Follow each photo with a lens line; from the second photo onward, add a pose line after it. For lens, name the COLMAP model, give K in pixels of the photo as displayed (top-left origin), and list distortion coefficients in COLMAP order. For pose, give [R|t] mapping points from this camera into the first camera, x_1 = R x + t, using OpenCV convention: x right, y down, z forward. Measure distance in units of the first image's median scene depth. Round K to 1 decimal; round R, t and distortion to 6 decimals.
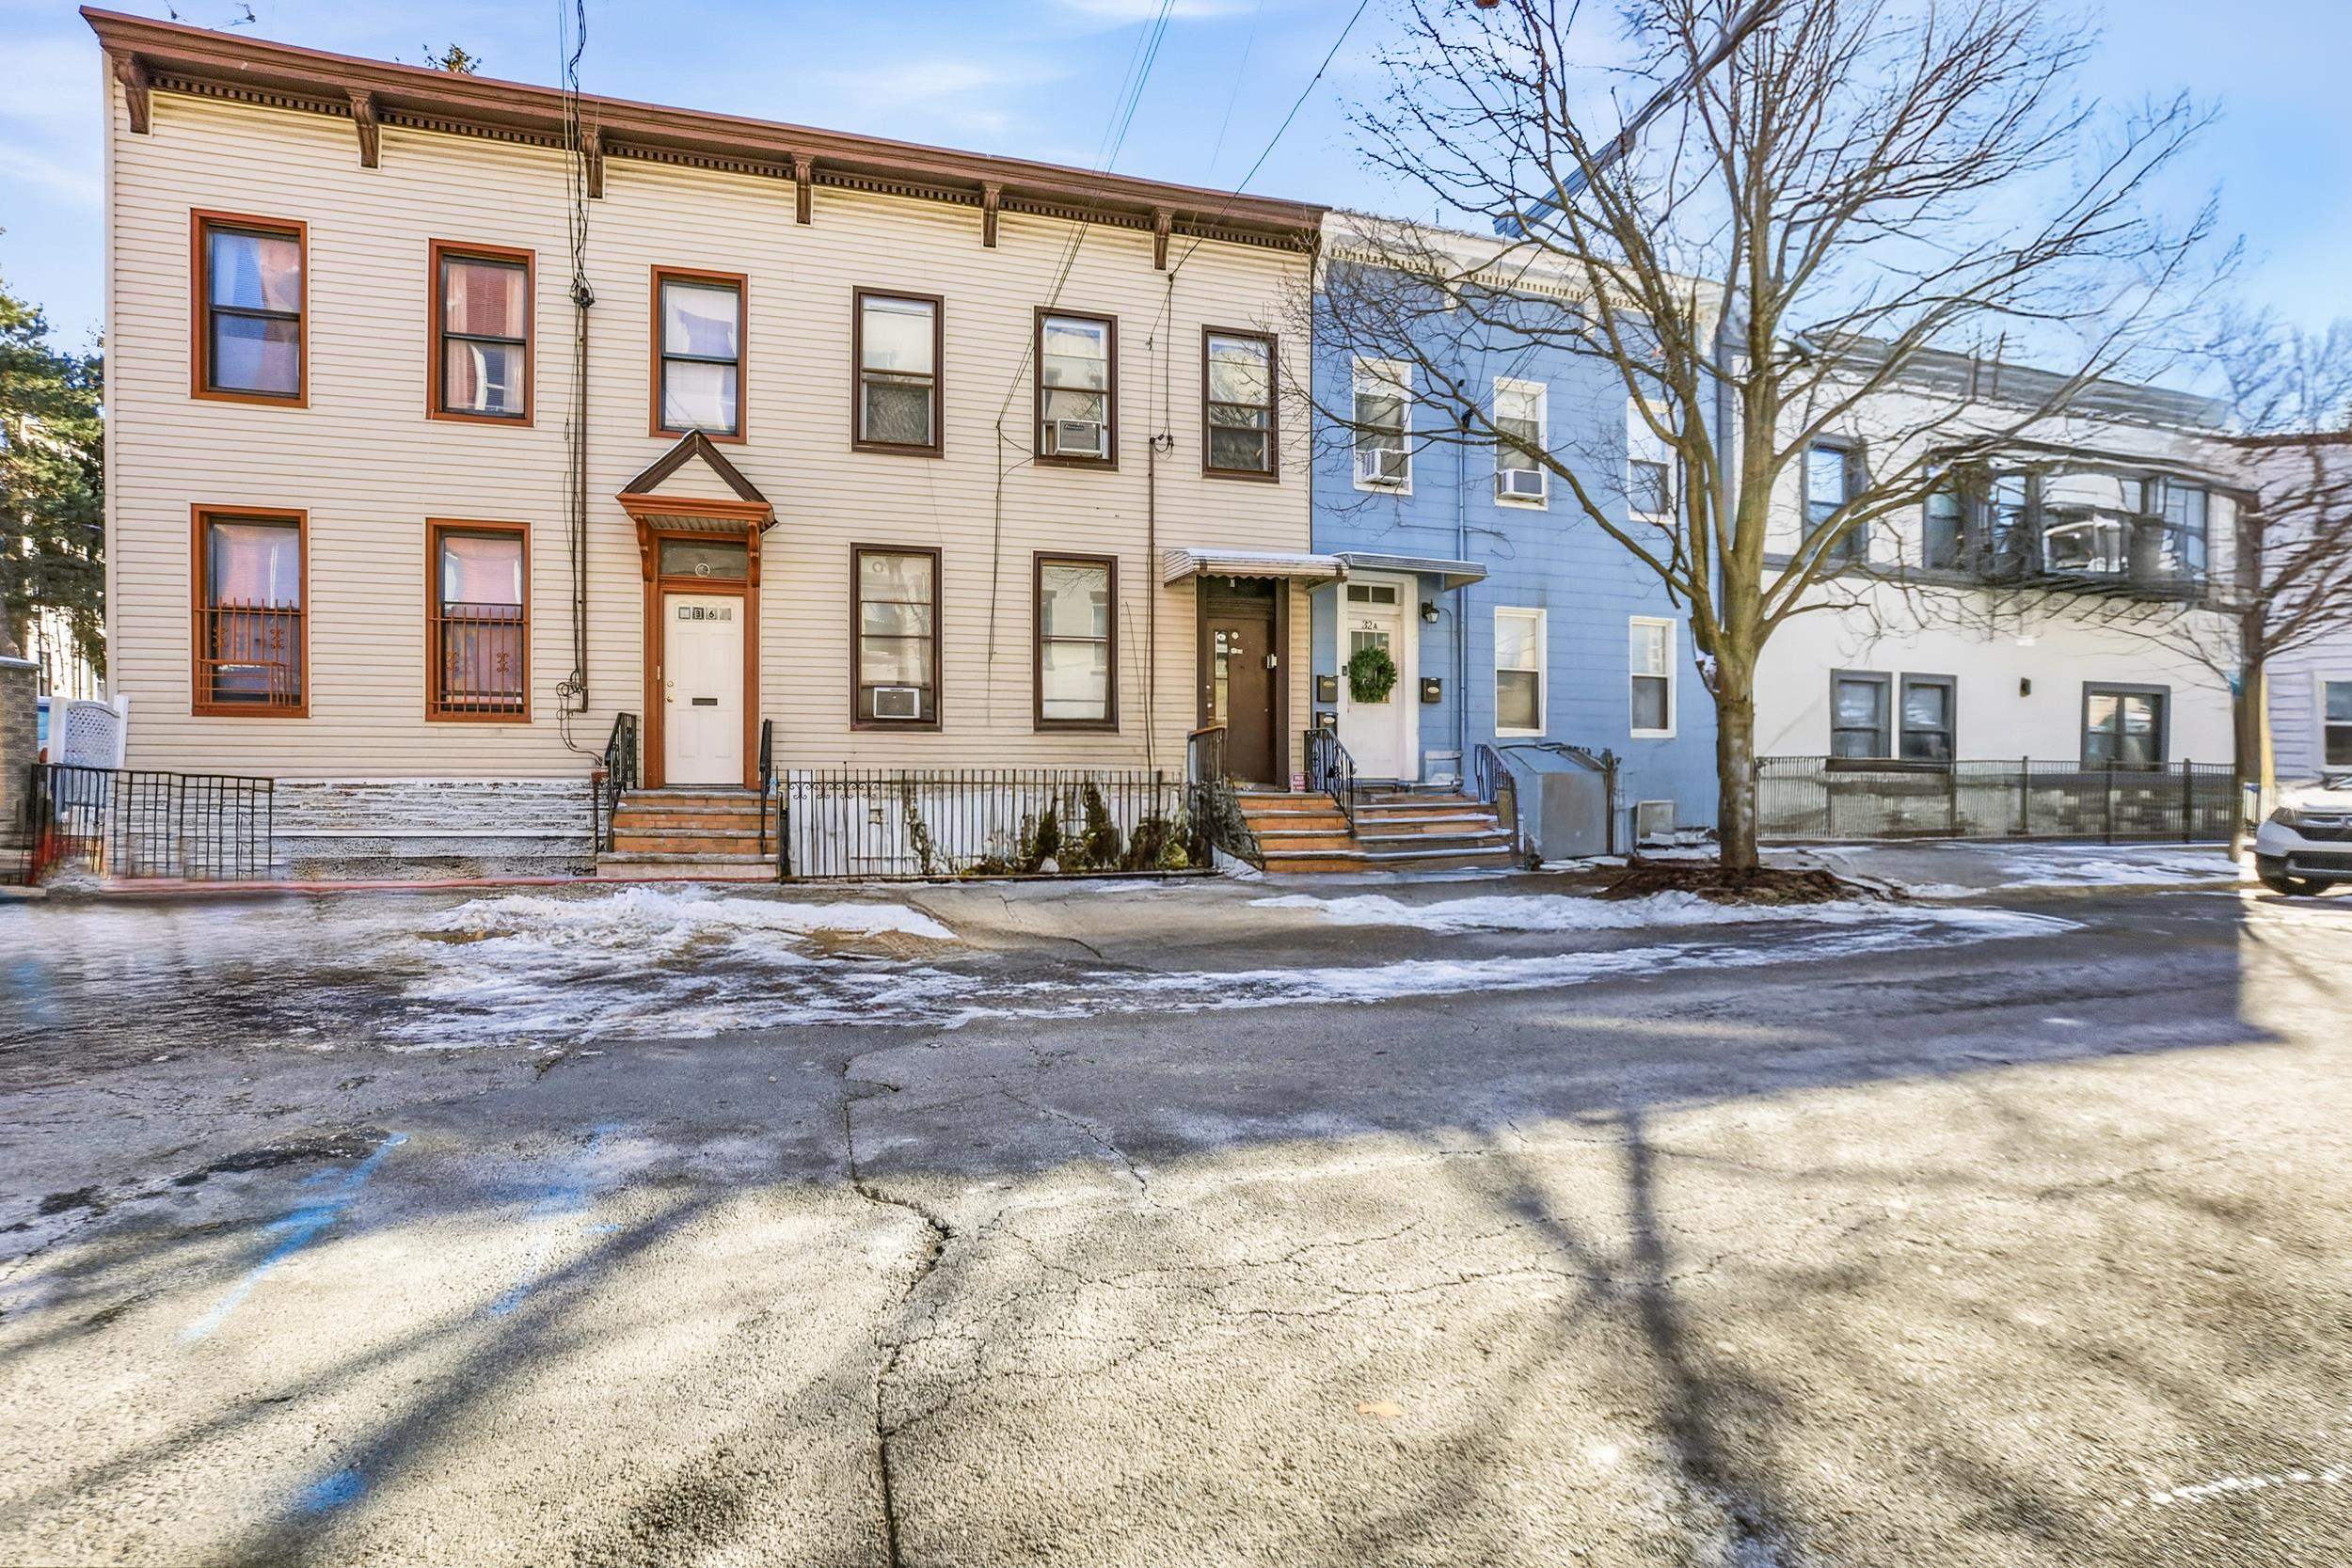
lens RADIAL K [[1233.6, 0, 1176.0], [0, 1233.6, 784.0], [0, 0, 1]] dist [-0.005374, -0.000140]
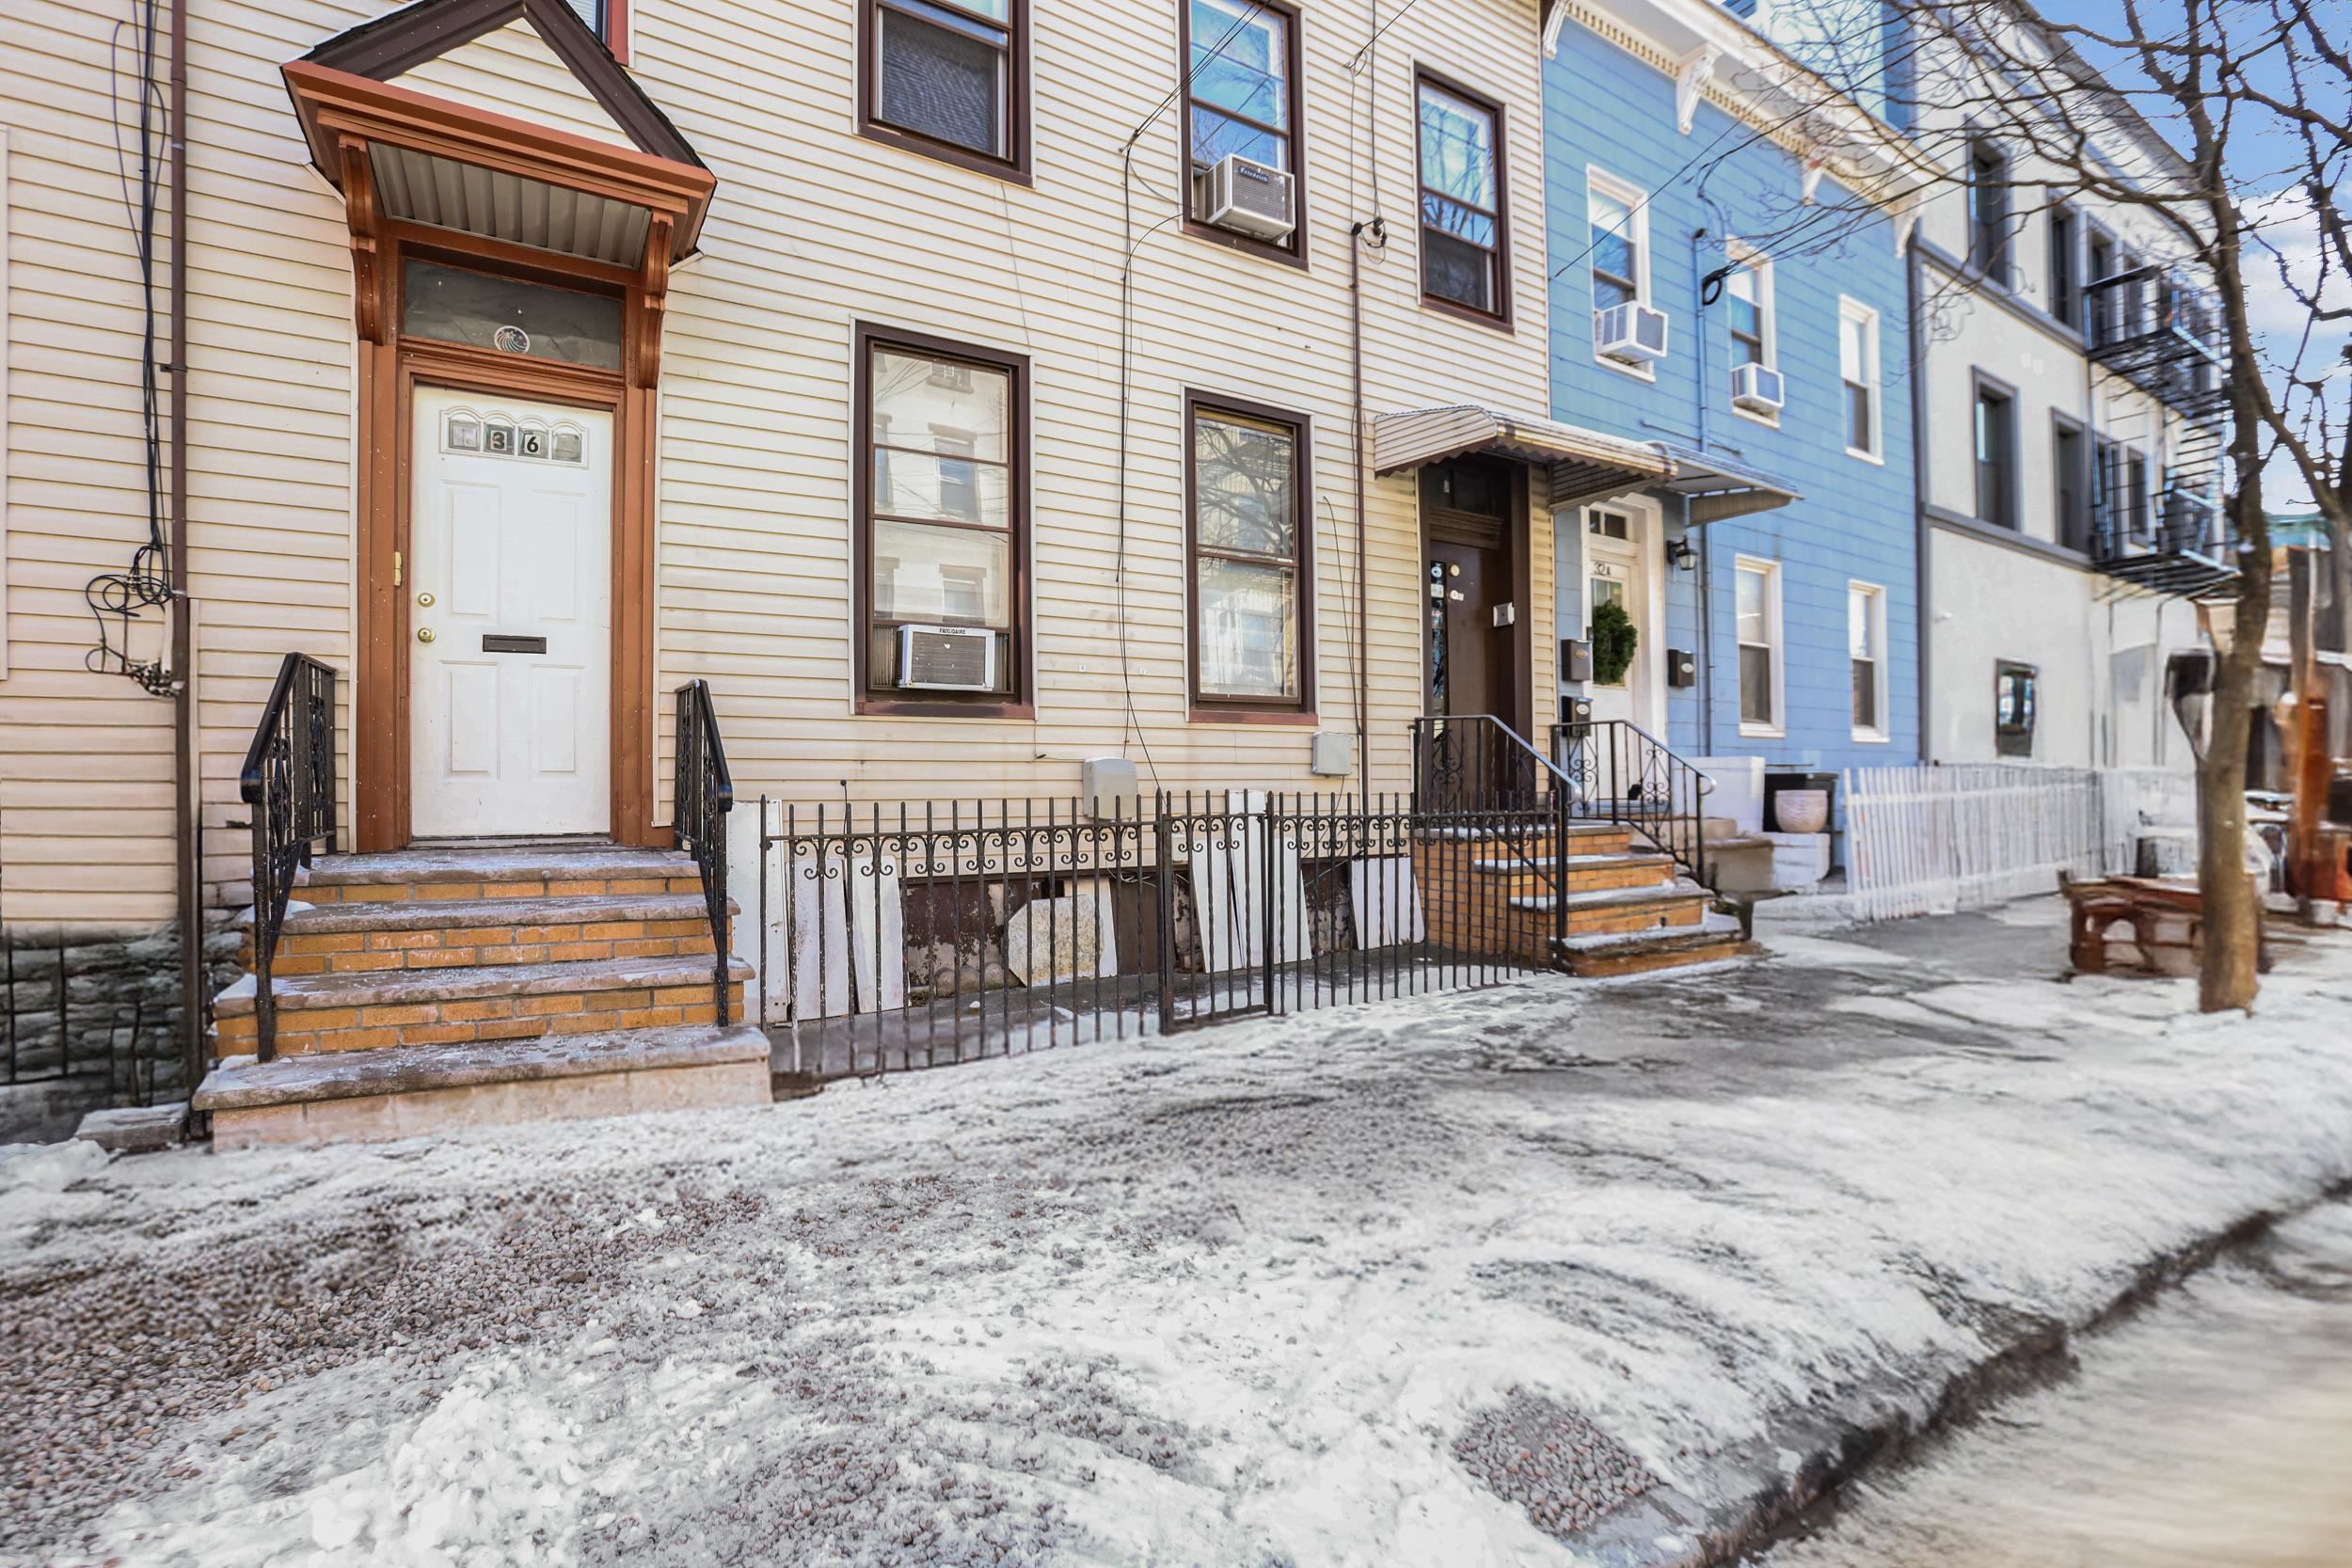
lens RADIAL K [[1082.9, 0, 1165.3], [0, 1082.9, 769.9], [0, 0, 1]] dist [-0.045855, 0.021272]
pose [[0.959639, -0.005341, 0.281183, -0.268548], [0.010491, 0.999804, -0.016813, -0.014276], [-0.281038, 0.019085, 0.959507, 0.578040]]
